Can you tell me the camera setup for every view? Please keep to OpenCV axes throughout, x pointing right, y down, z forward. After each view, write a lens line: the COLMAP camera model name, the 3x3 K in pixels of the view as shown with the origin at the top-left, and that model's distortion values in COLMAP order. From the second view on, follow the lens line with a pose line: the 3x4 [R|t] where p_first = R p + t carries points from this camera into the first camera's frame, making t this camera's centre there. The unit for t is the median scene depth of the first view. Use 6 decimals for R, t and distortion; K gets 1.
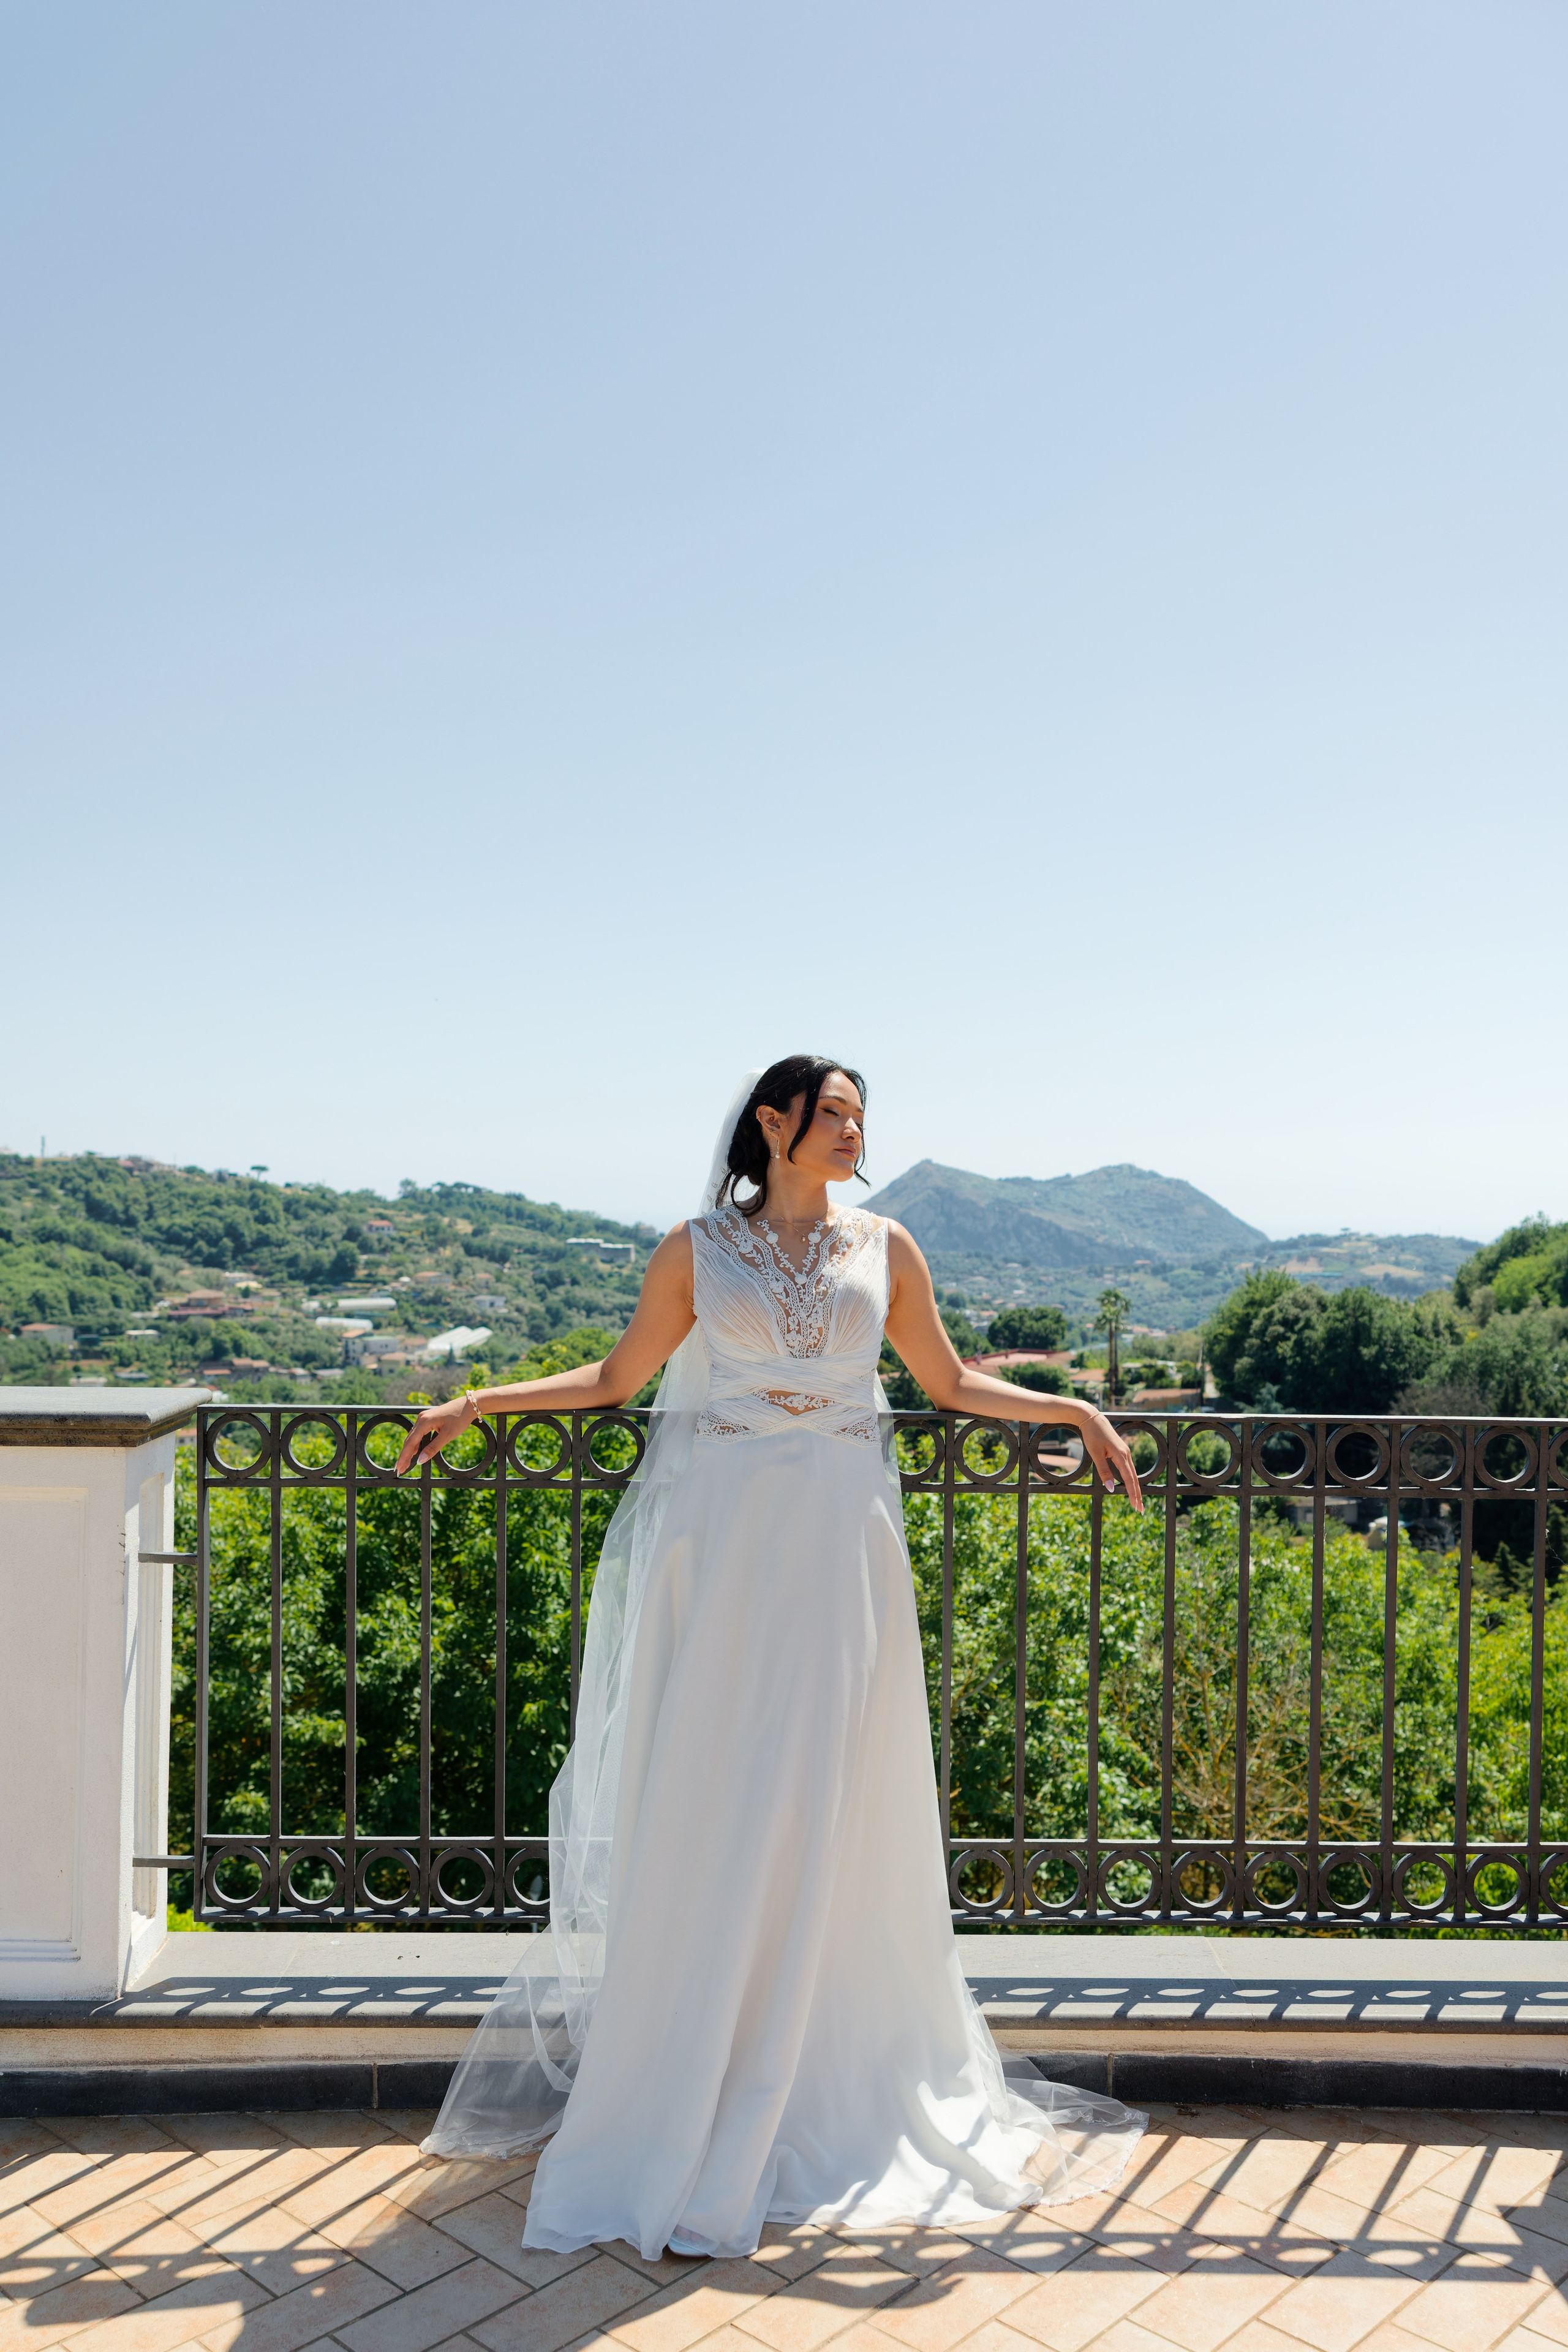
lens RADIAL K [[1895.7, 0, 783.4], [0, 1895.7, 1236.1], [0, 0, 1]] dist [0.014881, -0.000963]
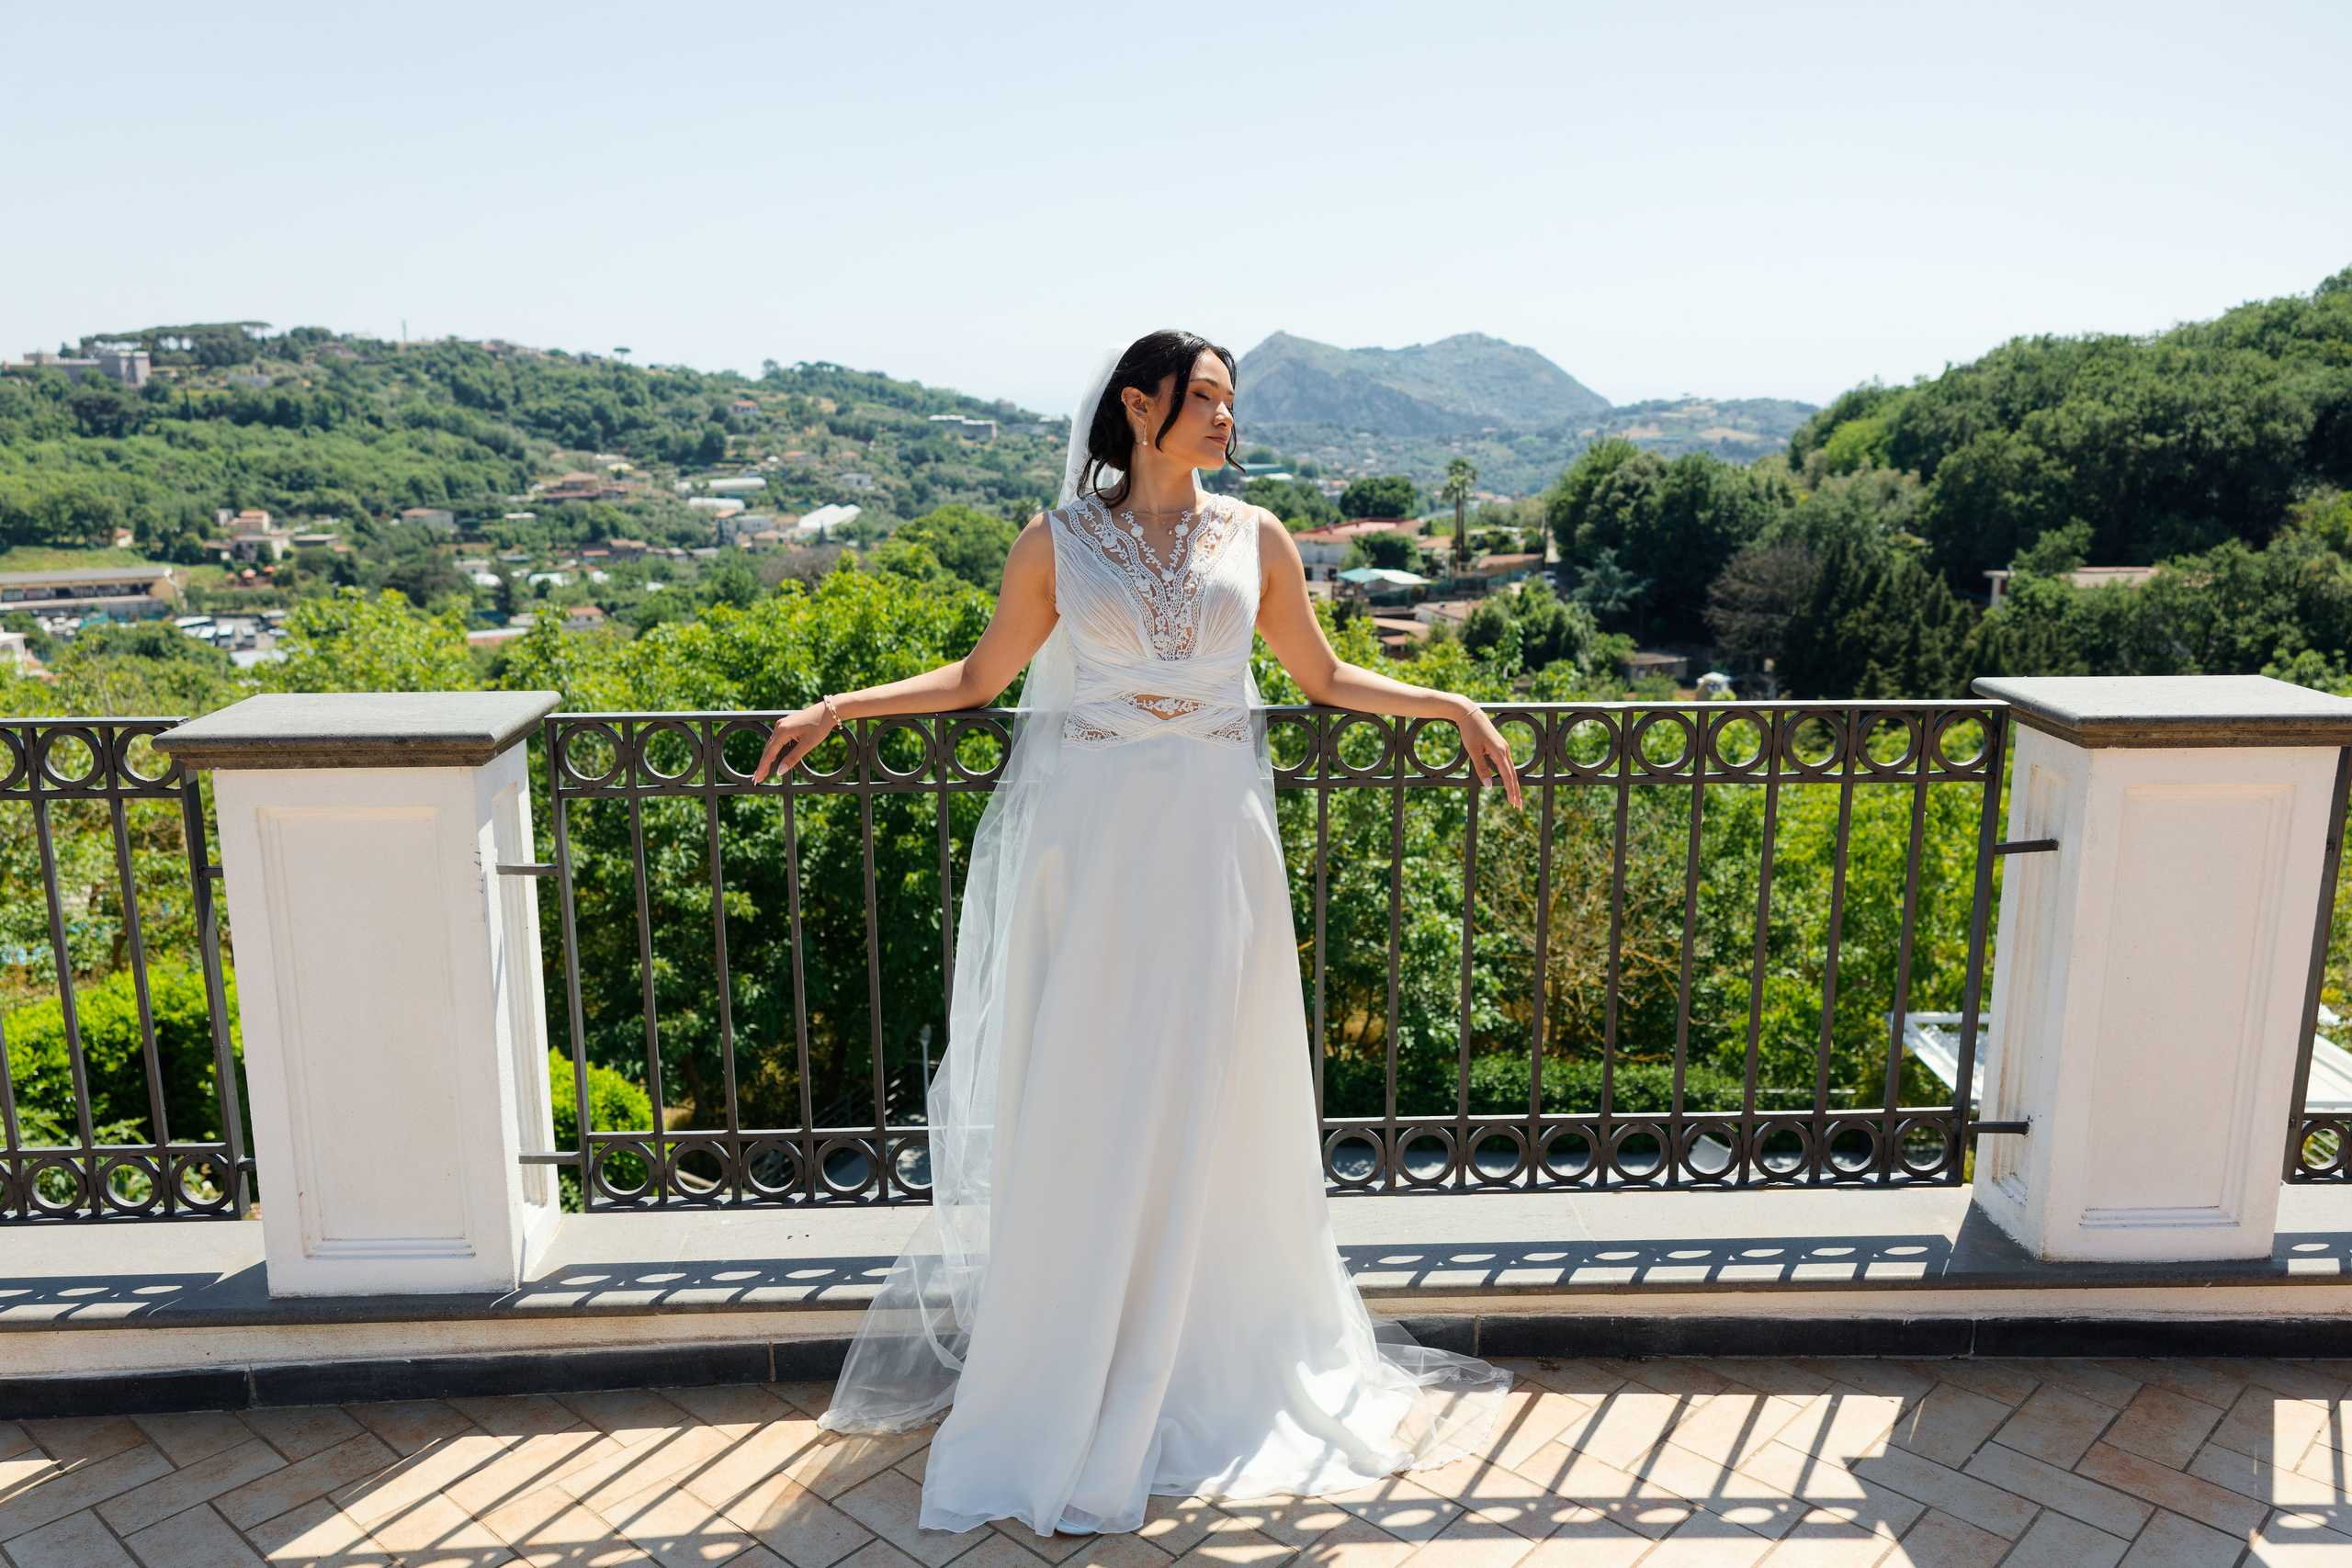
lens RADIAL K [[1811.7, 0, 1176.0], [0, 1811.7, 784.0], [0, 0, 1]] dist [0.008360, 0.011274]
pose [[0.999697, -0.019136, 0.015487, -0.003104], [0.015620, 0.979311, 0.201757, -0.060238], [-0.019027, -0.201454, 0.979313, 0.088253]]
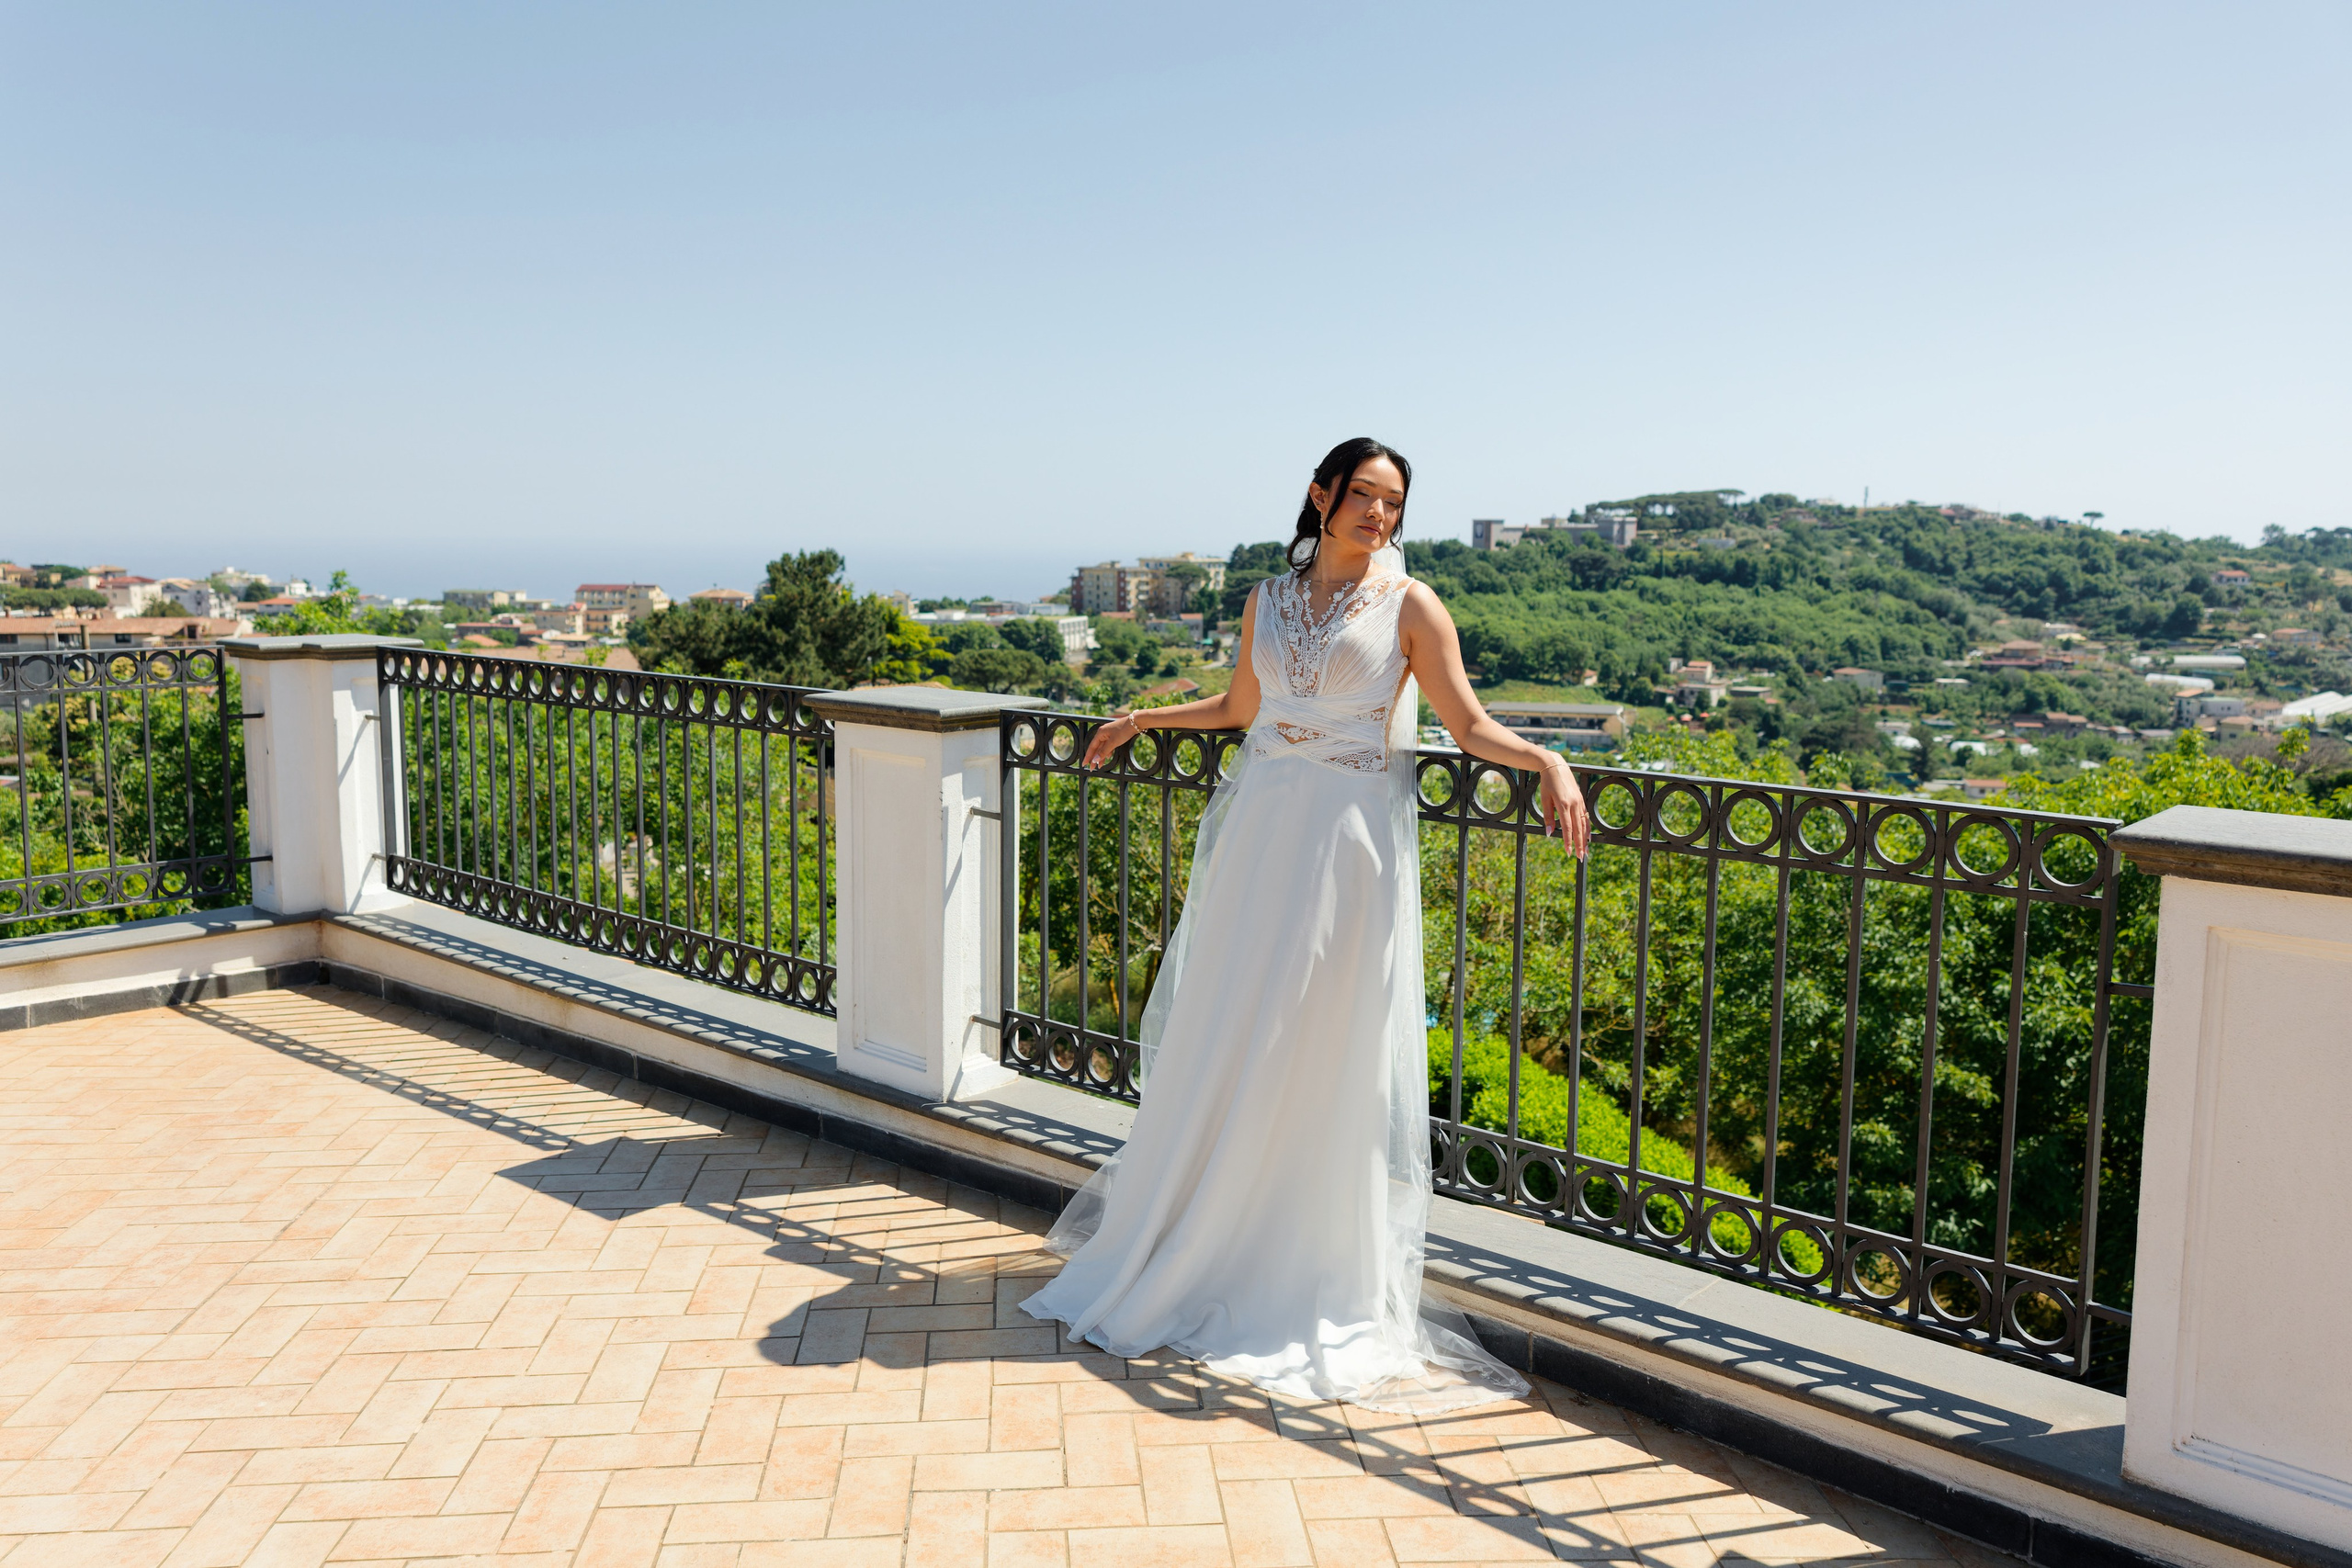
lens RADIAL K [[1815.7, 0, 1171.8], [0, 1815.7, 743.8], [0, 0, 1]] dist [0.036145, -0.031848]
pose [[0.746439, 0.074521, -0.661268, 0.710588], [-0.016795, 0.995503, 0.093229, -0.013666], [0.665241, -0.058484, 0.744334, 0.077252]]
